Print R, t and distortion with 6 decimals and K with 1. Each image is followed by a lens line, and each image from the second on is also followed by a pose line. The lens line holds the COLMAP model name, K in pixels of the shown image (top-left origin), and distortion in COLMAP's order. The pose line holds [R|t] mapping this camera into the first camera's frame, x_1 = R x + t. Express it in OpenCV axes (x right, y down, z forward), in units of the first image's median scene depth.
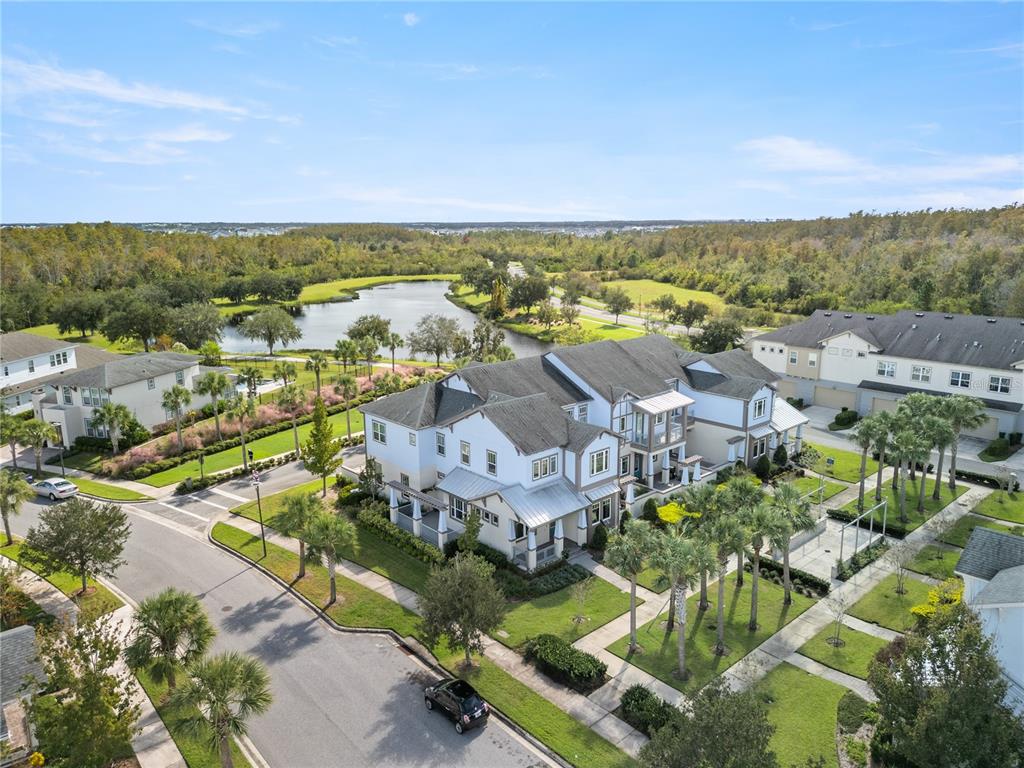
lens RADIAL K [[705.8, 0, 512.0], [0, 705.8, 384.0], [0, 0, 1]] dist [0.034191, 0.001887]
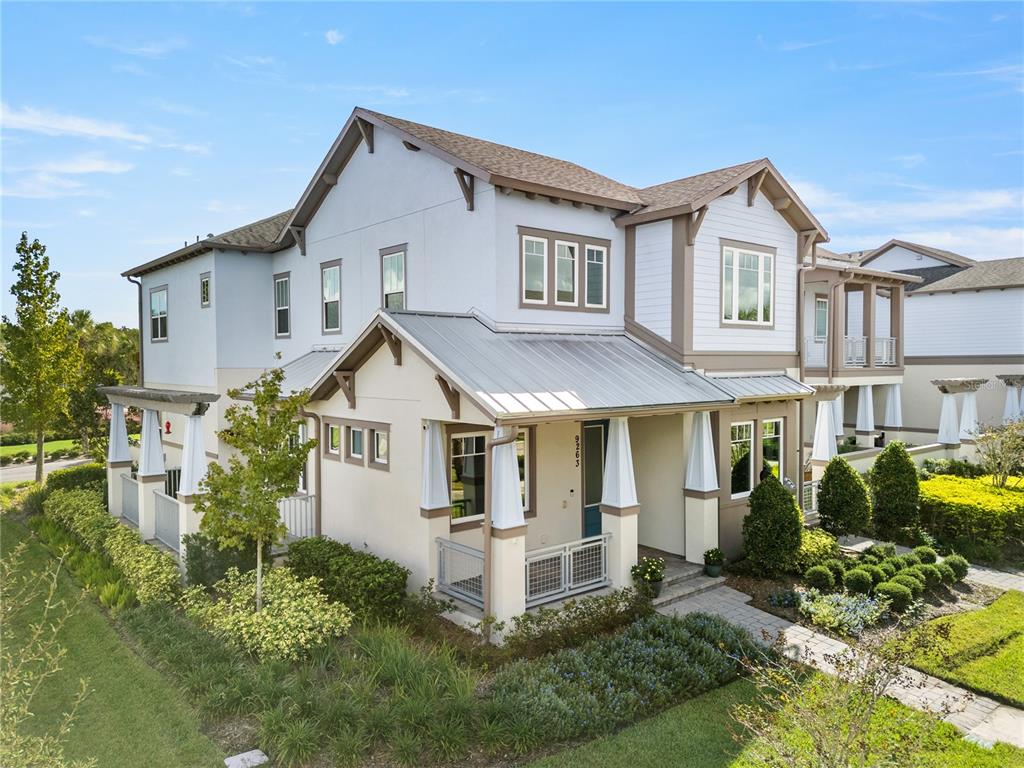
lens RADIAL K [[705.8, 0, 512.0], [0, 705.8, 384.0], [0, 0, 1]] dist [0.034191, 0.001887]
pose [[0.998383, 0.001885, -0.056817, 0.041308], [-0.012200, 0.983267, -0.181763, 0.218699], [0.055524, 0.182162, 0.981700, 0.734196]]
